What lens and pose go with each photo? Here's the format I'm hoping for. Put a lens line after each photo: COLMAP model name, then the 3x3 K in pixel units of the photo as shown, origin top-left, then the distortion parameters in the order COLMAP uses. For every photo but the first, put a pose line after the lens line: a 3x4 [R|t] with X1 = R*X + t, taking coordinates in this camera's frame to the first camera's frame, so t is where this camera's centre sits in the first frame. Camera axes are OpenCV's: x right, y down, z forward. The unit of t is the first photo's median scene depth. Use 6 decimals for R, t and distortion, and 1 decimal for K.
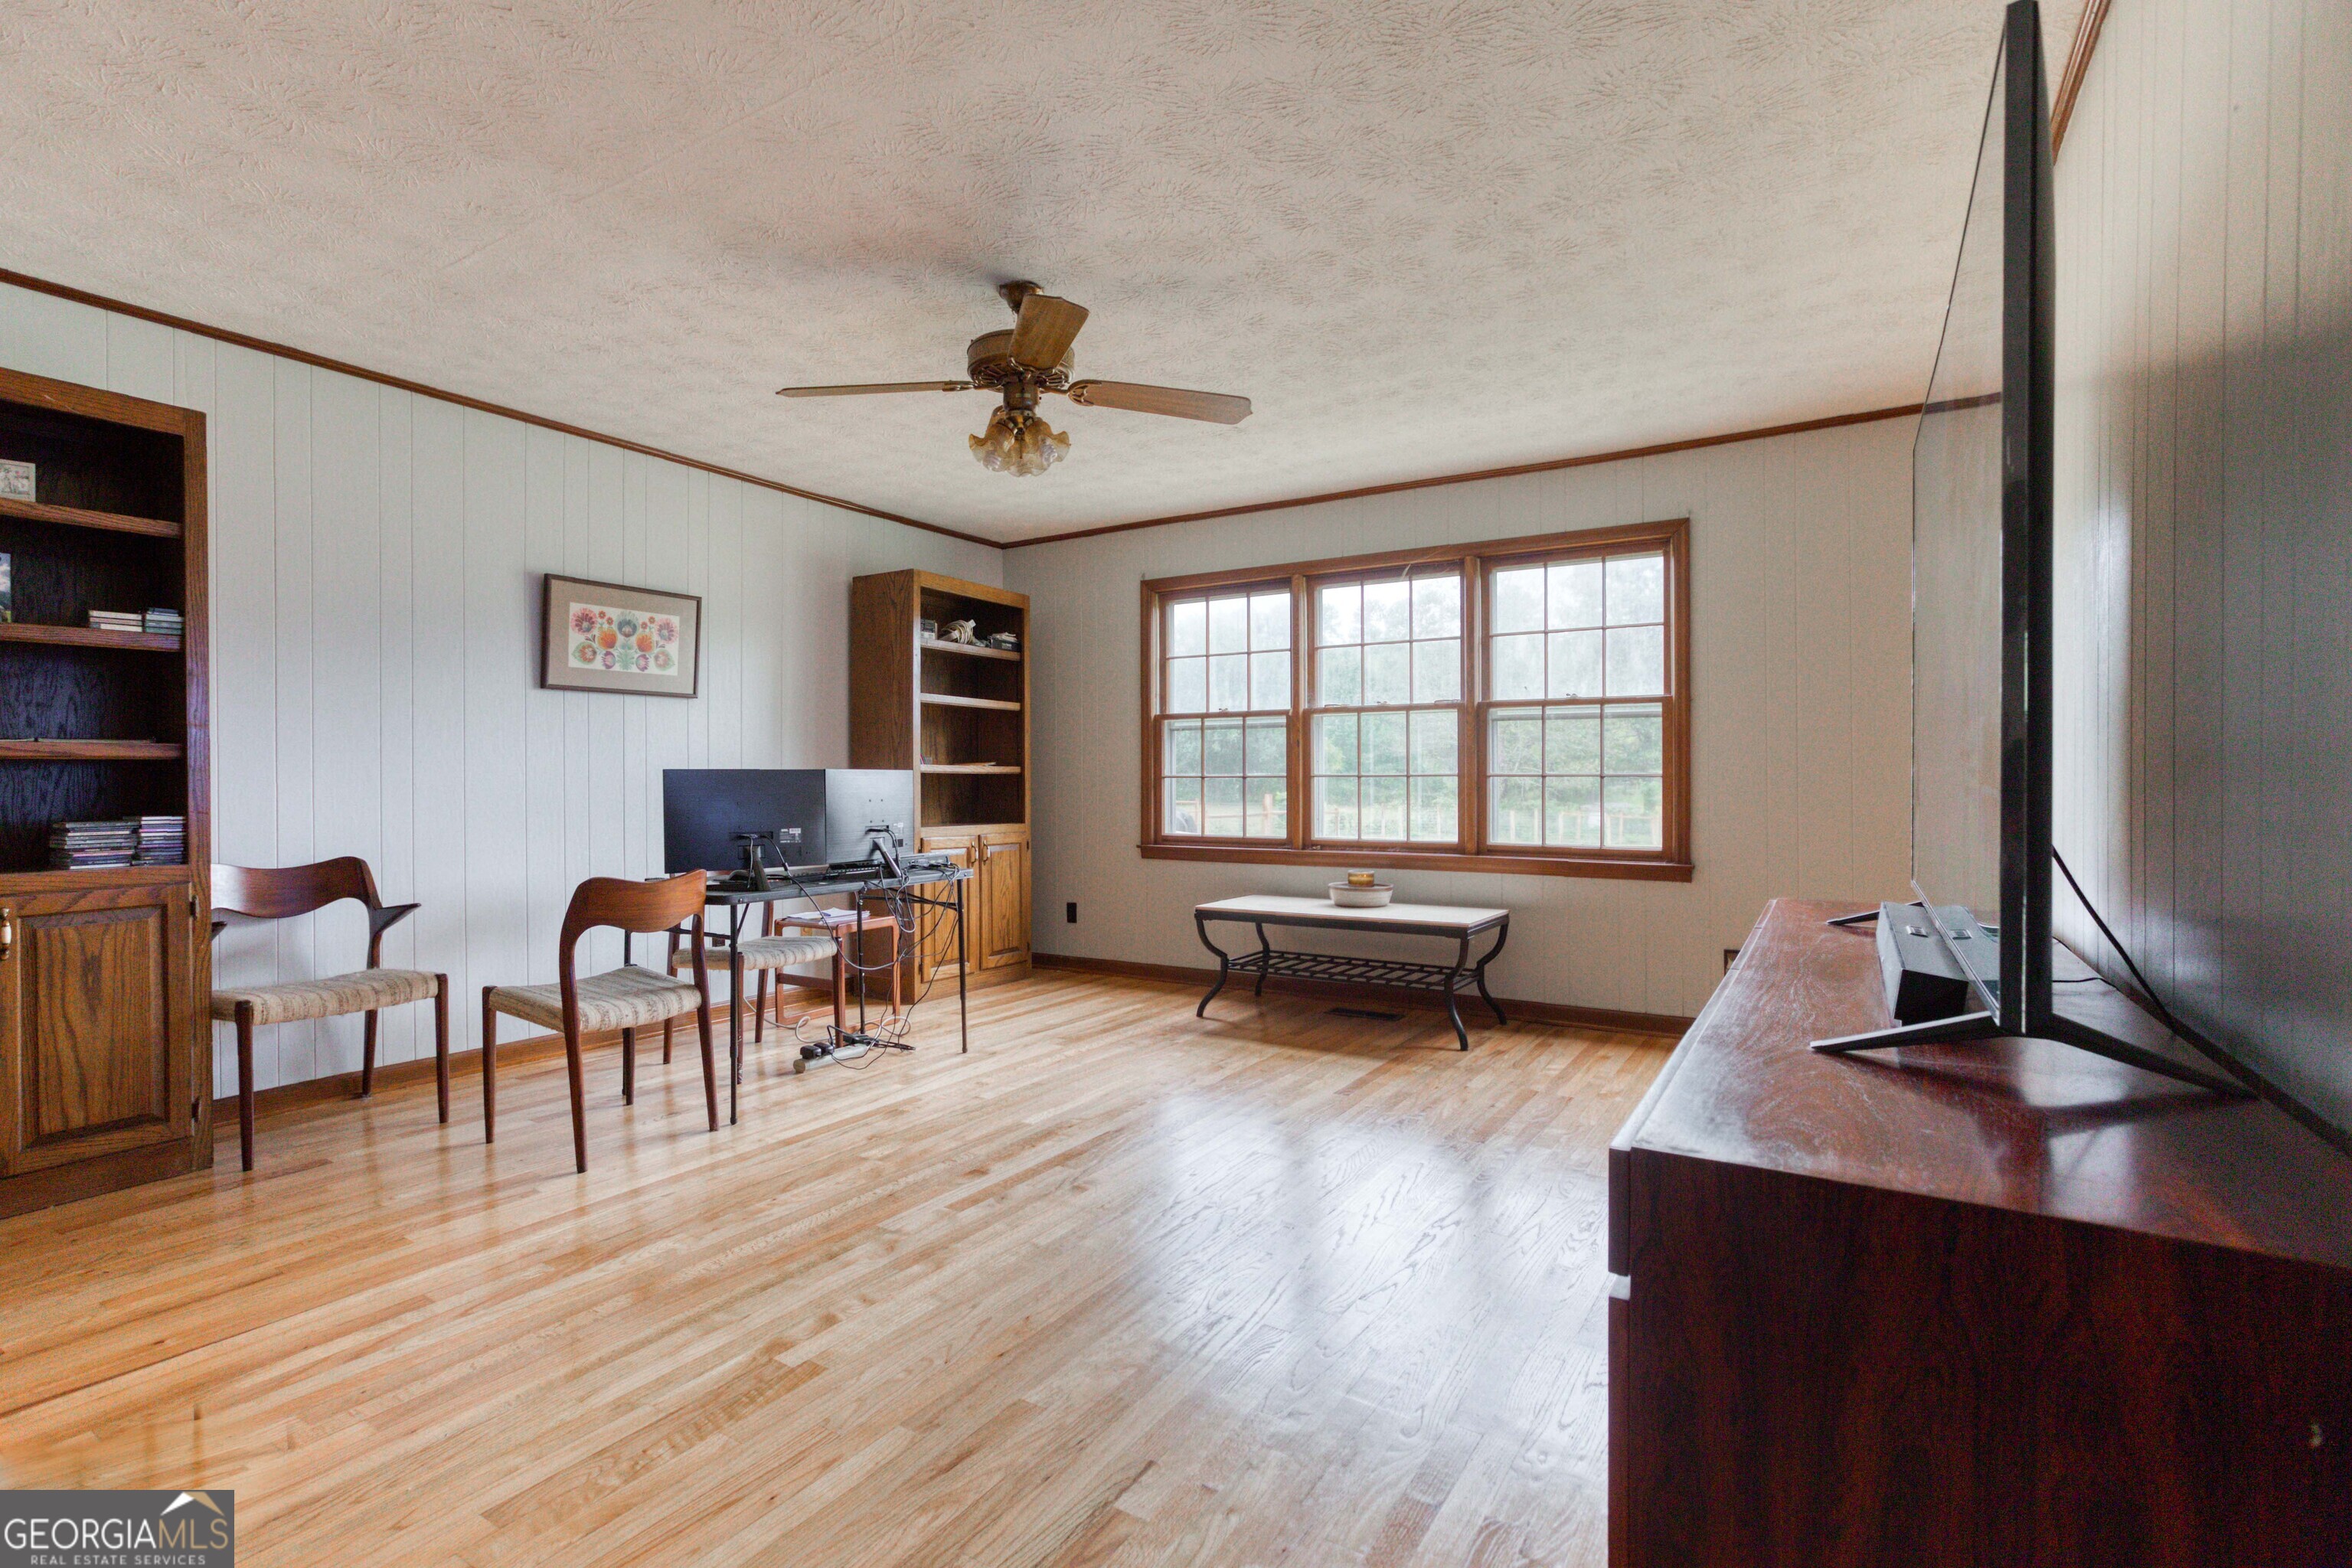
lens RADIAL K [[1097.1, 0, 1176.0], [0, 1097.1, 784.0], [0, 0, 1]] dist [0.001407, 0.000285]
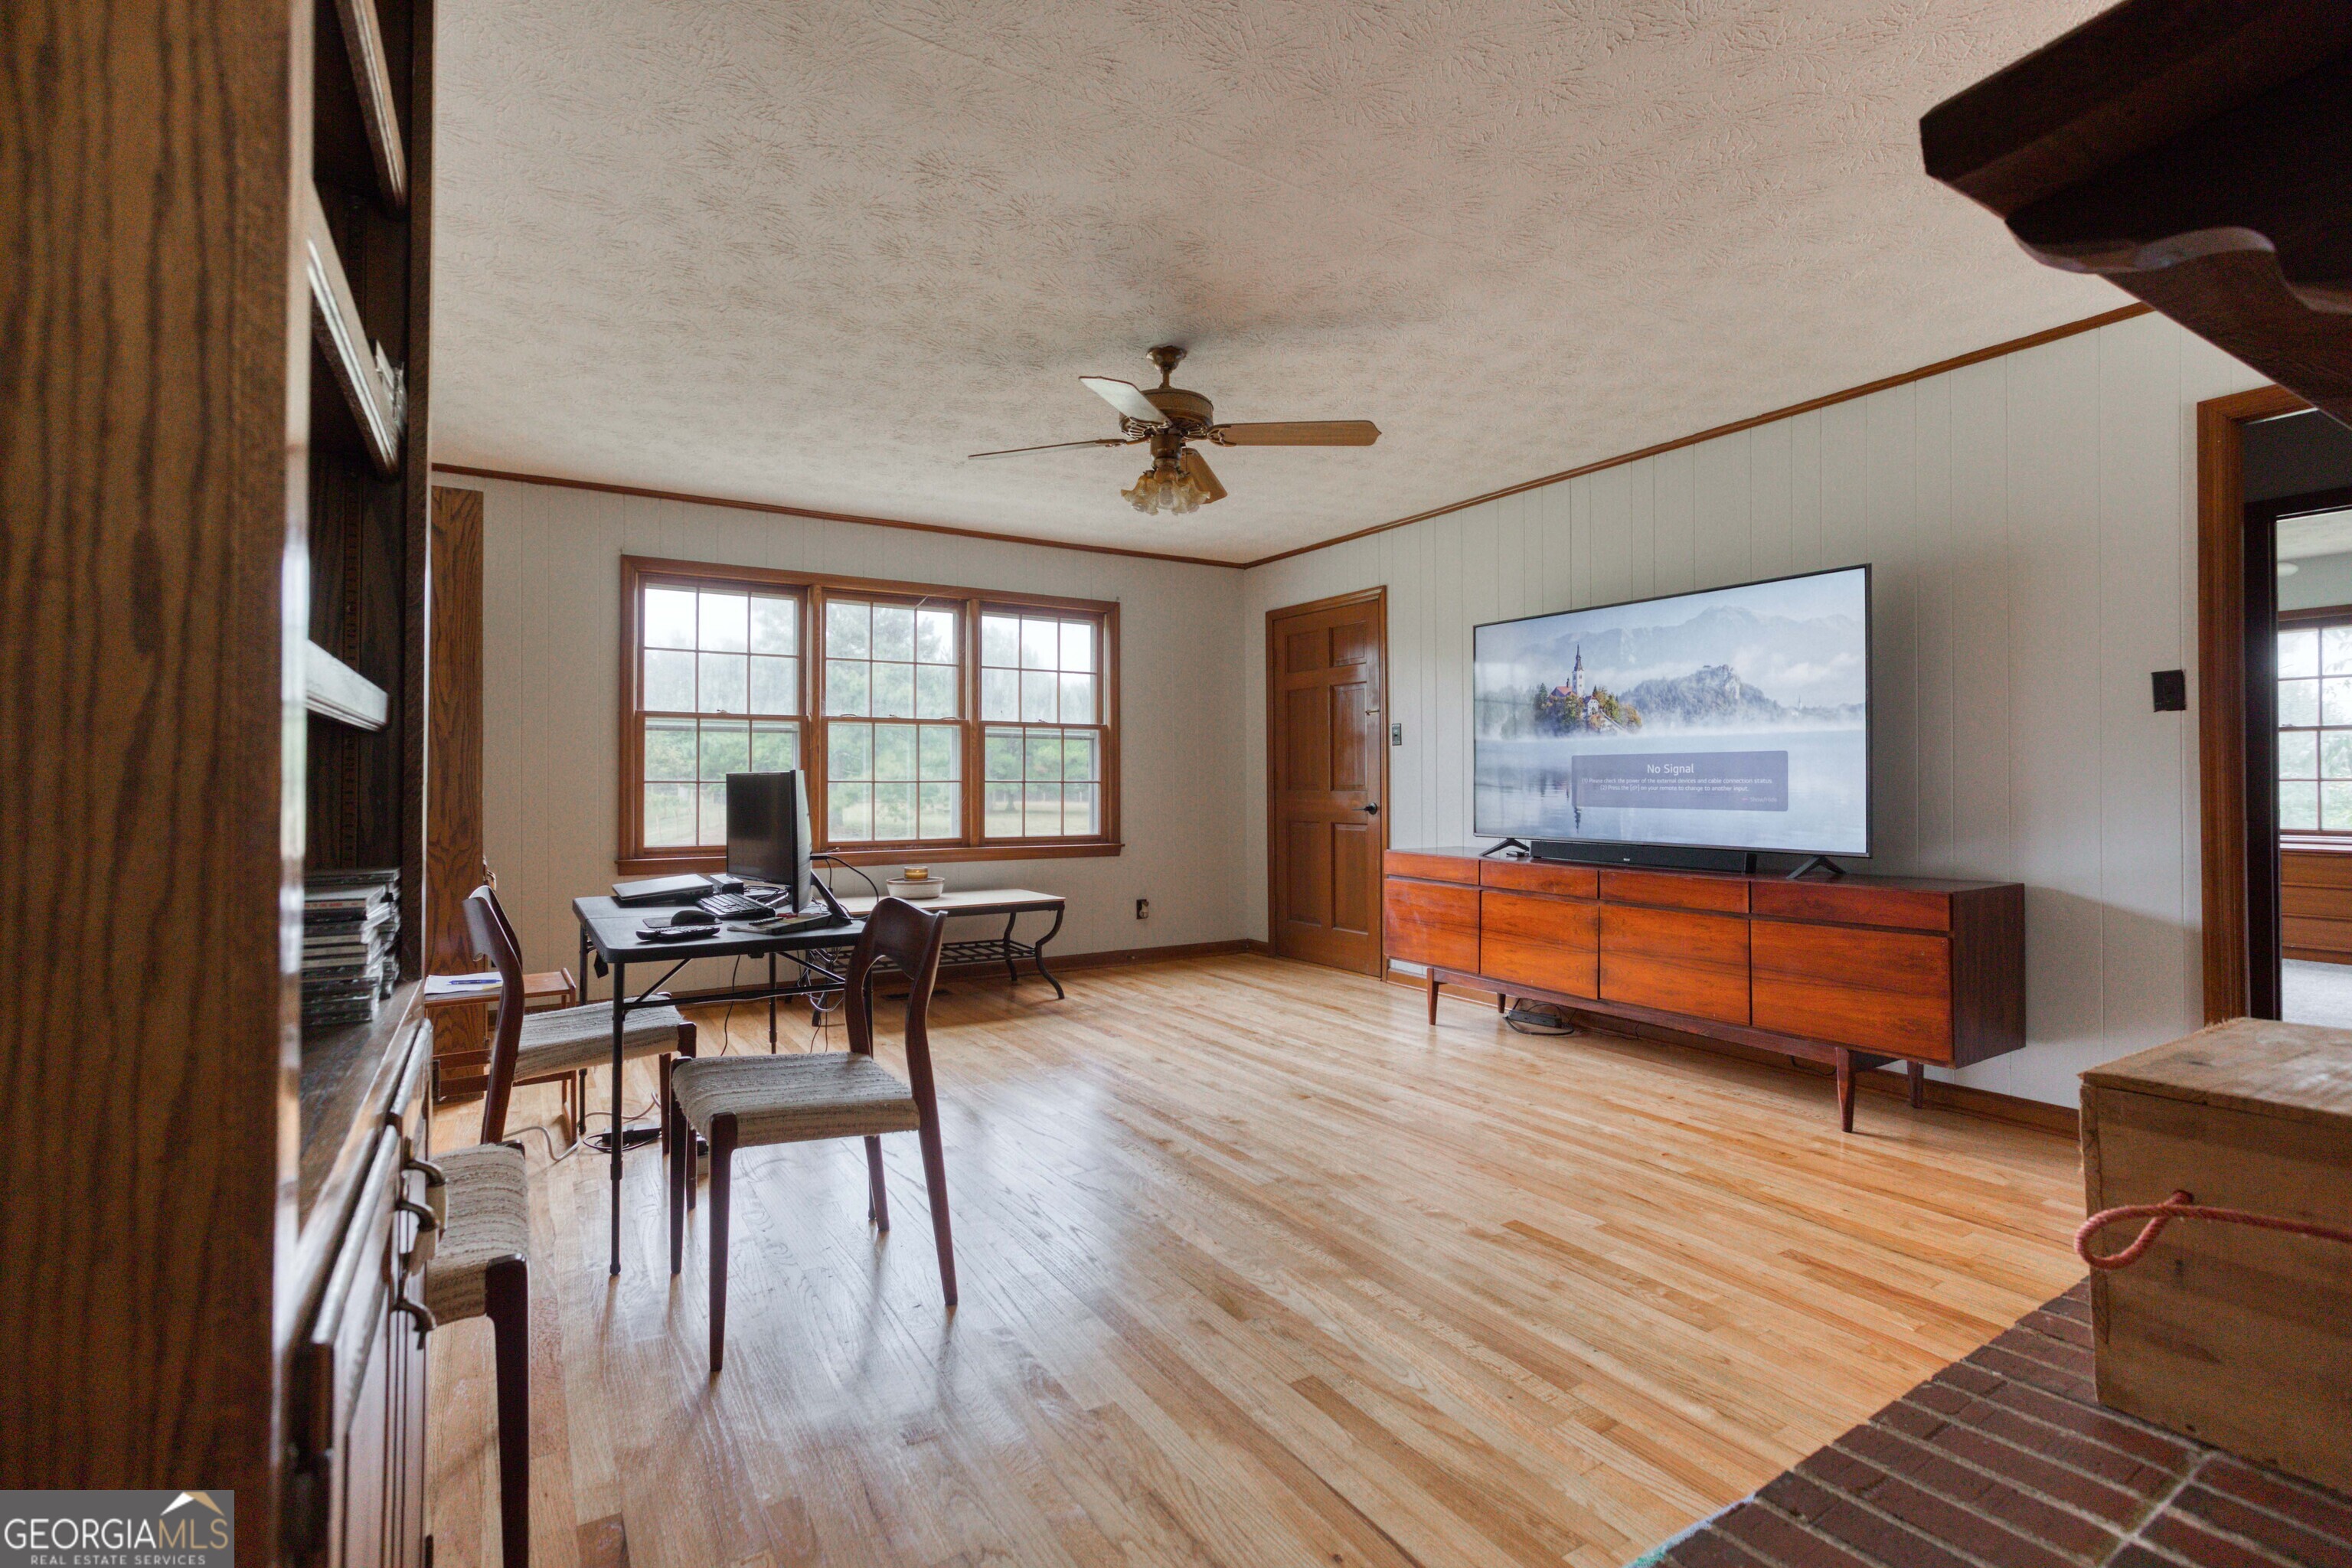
lens RADIAL K [[978.1, 0, 1176.0], [0, 978.1, 784.0], [0, 0, 1]] dist [-0.041936, 0.000036]
pose [[0.475777, 0.002097, 0.879564, -0.567848], [0.006522, 0.999961, -0.005912, 0.003076], [-0.879542, 0.008550, 0.475744, 0.295784]]
